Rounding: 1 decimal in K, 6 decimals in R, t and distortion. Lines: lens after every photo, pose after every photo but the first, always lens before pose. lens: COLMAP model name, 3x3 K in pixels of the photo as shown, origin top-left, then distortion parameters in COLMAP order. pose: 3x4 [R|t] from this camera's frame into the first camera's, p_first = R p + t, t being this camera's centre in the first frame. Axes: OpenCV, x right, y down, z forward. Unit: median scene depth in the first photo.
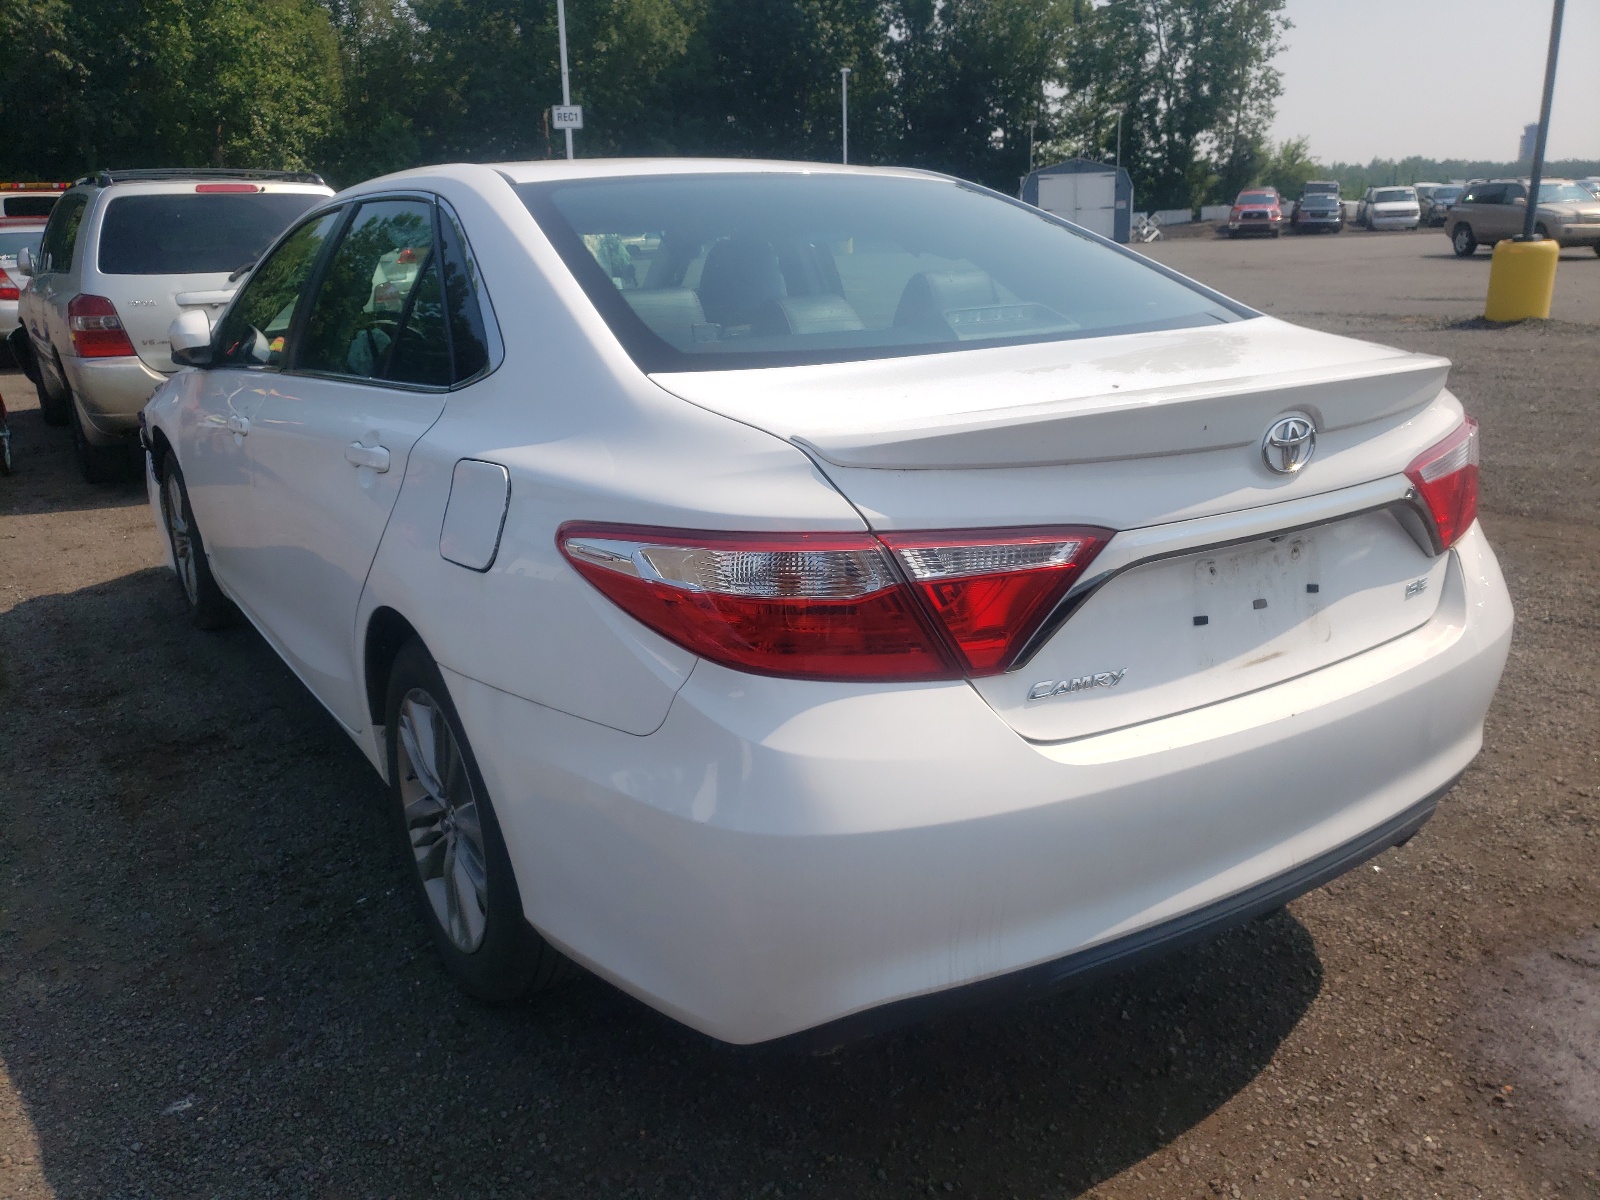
lens RADIAL K [[1235.8, 0, 800.0], [0, 1235.8, 600.0], [0, 0, 1]] dist [-0.003775, -0.003148]
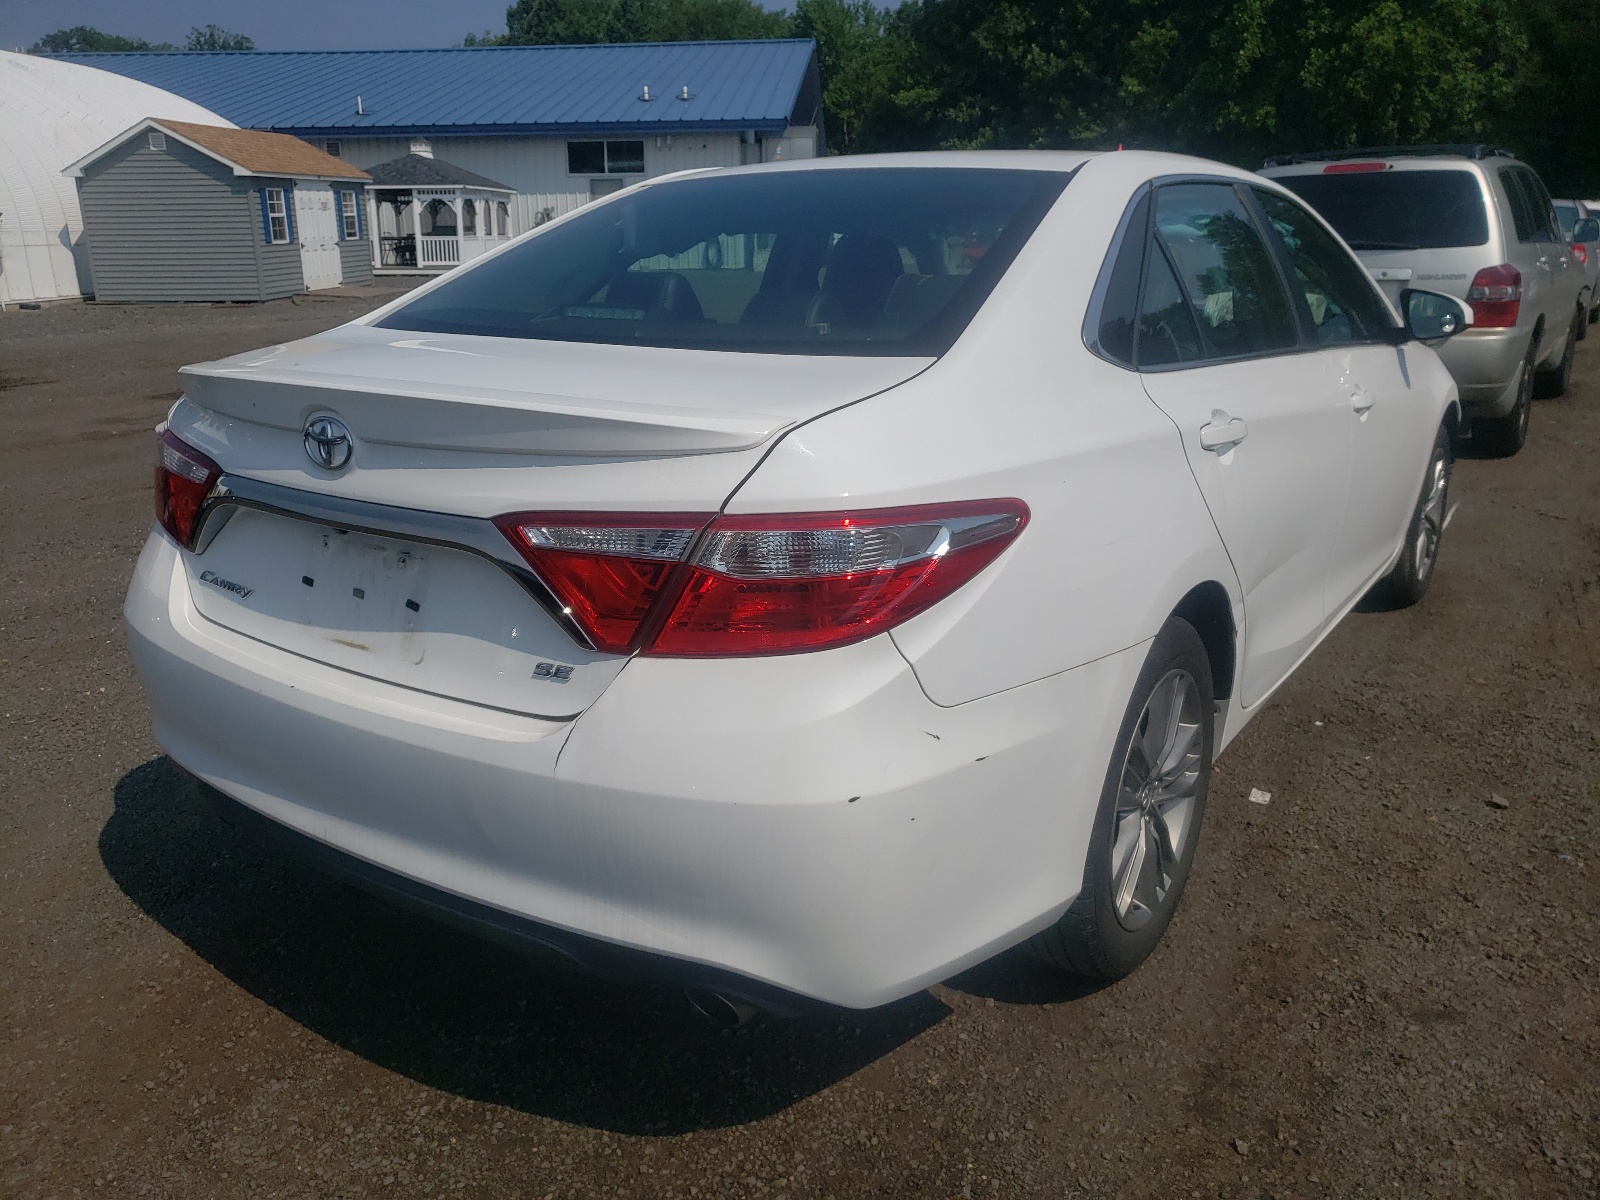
lens RADIAL K [[1235.8, 0, 800.0], [0, 1235.8, 600.0], [0, 0, 1]] dist [-0.003775, -0.003148]
pose [[0.362945, 0.275113, -0.890272, 1.221042], [-0.256256, 0.948051, 0.188498, -0.240020], [0.895882, 0.159724, 0.414590, 0.770513]]
